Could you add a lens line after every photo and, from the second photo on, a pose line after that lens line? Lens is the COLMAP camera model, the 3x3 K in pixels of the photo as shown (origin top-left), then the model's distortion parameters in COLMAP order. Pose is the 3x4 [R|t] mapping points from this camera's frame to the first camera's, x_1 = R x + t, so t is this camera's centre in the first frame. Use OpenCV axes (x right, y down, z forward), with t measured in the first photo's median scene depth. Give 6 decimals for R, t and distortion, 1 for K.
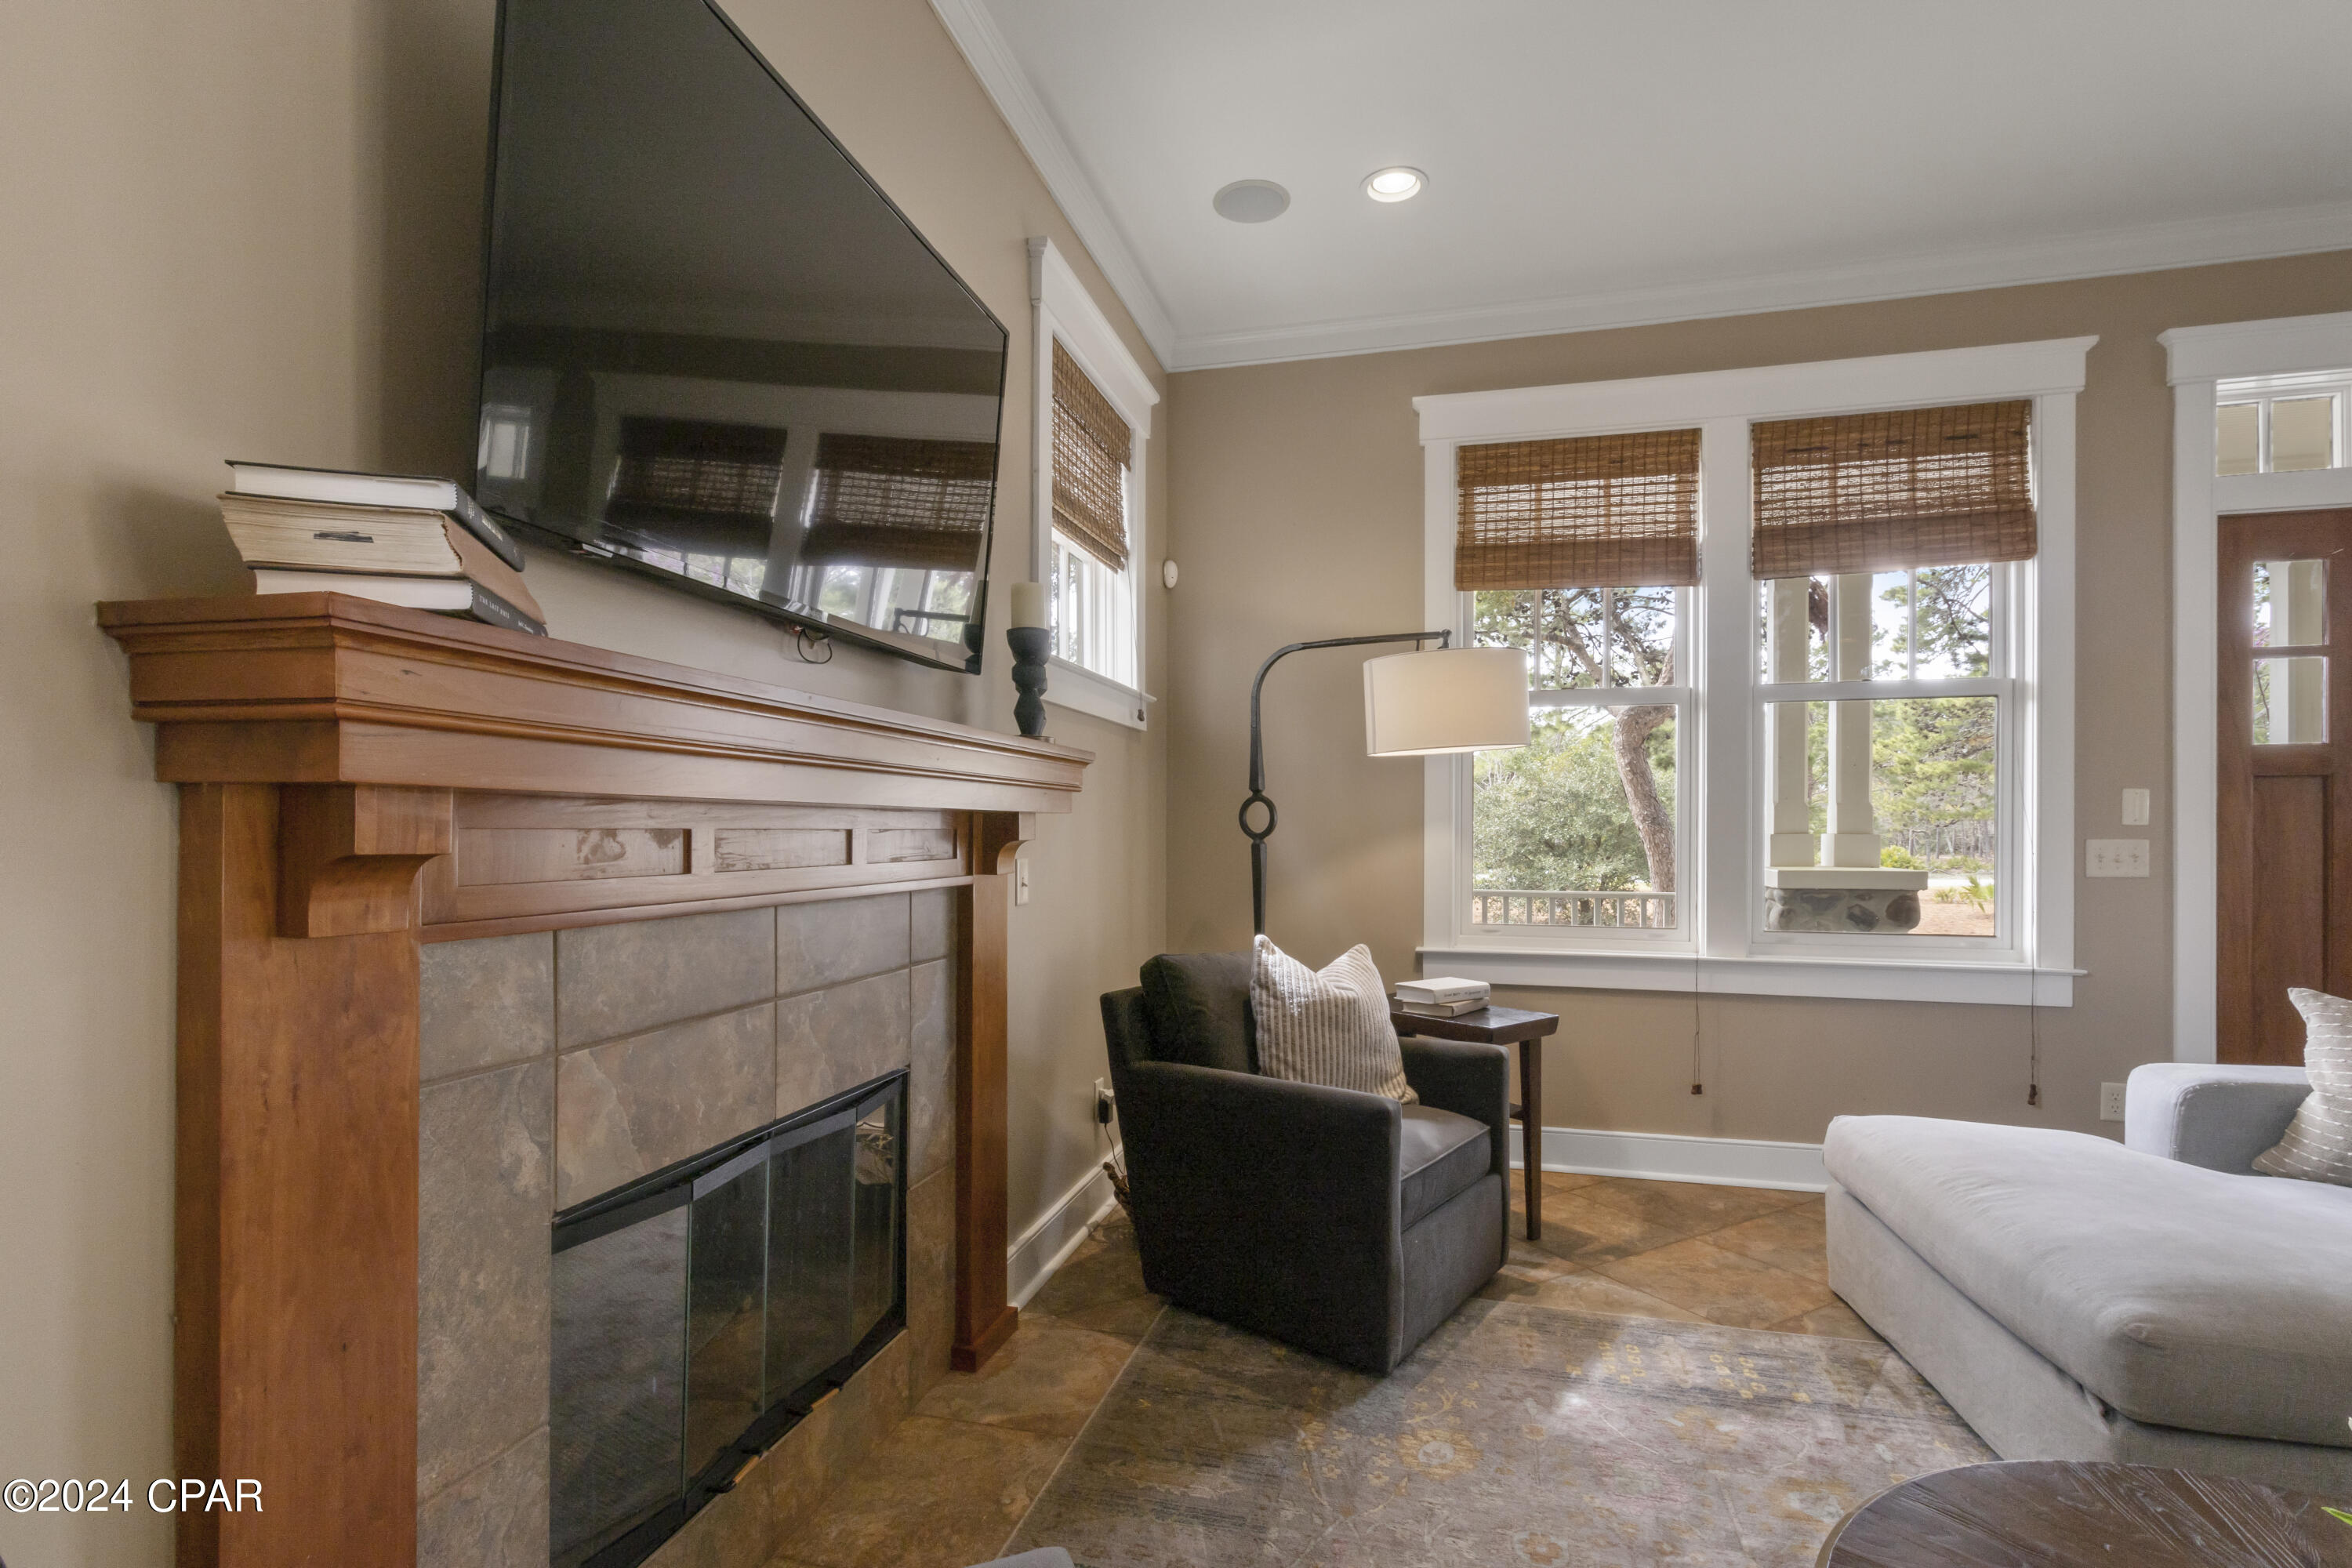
lens RADIAL K [[1098.6, 0, 1181.7], [0, 1098.6, 833.4], [0, 0, 1]] dist [0.000292, 0.000561]
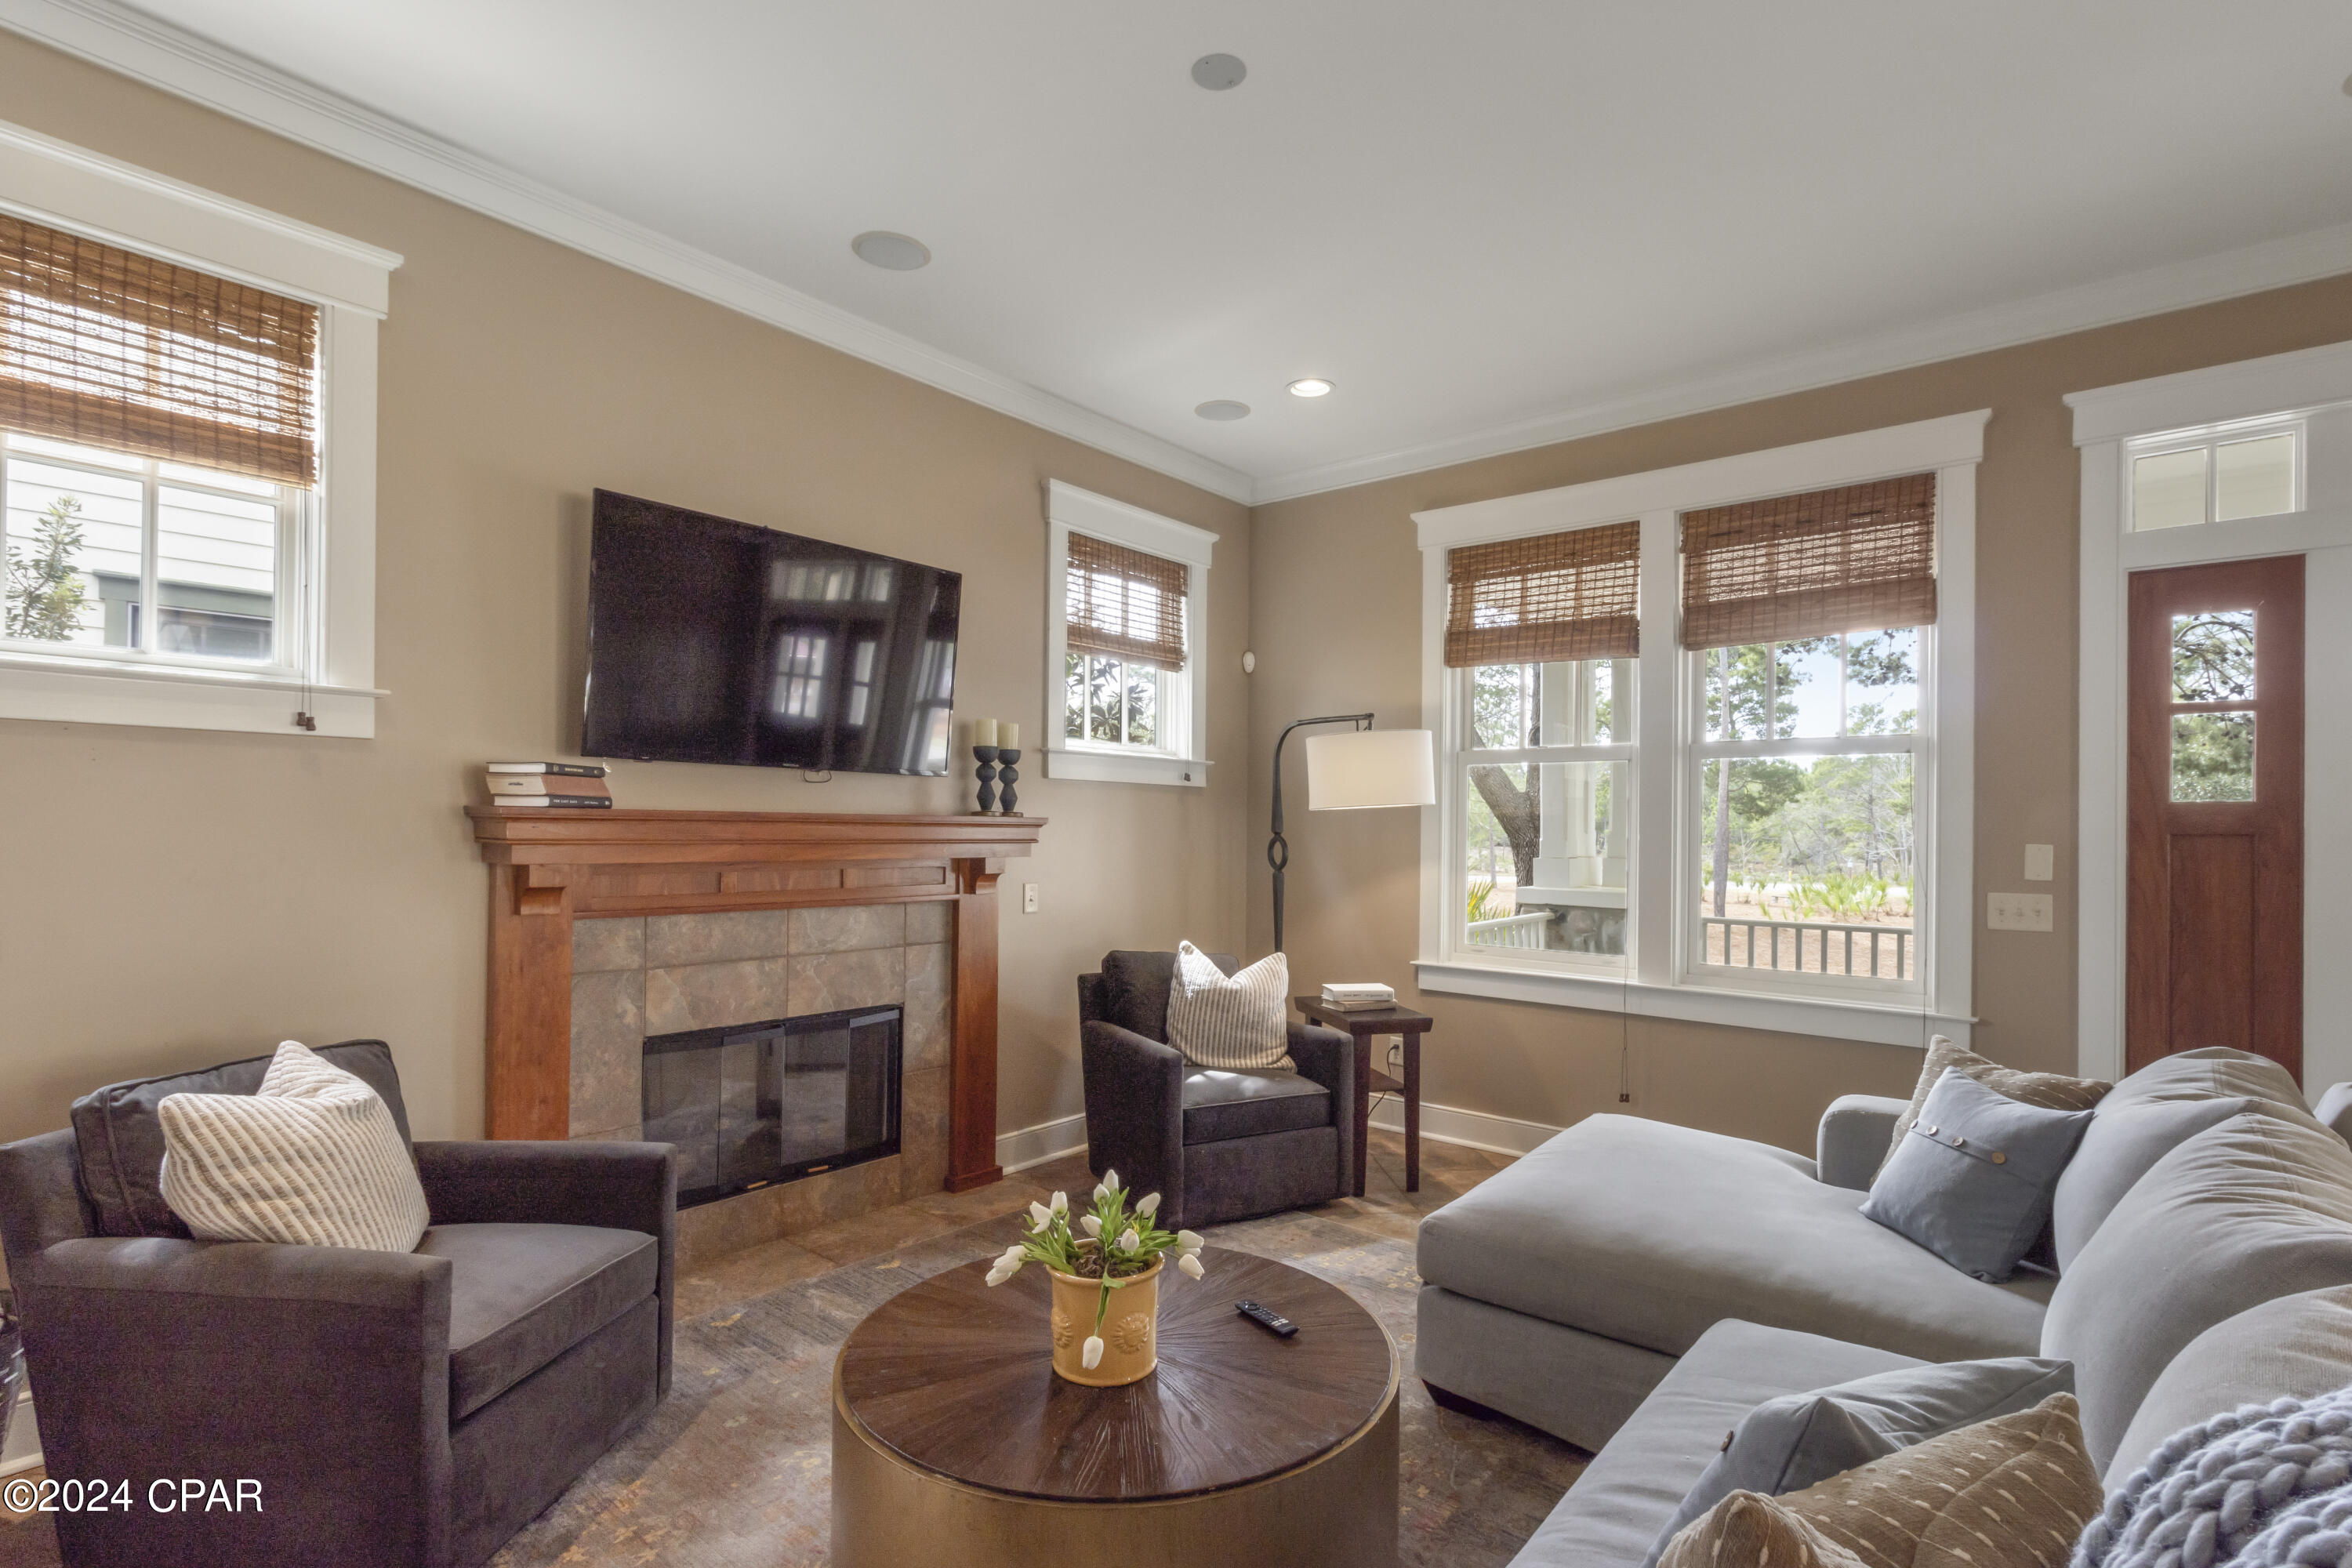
lens RADIAL K [[1129.8, 0, 1208.0], [0, 1129.8, 830.0], [0, 0, 1]] dist [0.001971, 0.000924]
pose [[0.907645, 0.011369, -0.419585, 0.622147], [-0.012605, 0.999921, -0.000174, -0.045369], [0.419550, 0.005447, 0.907716, -0.280873]]
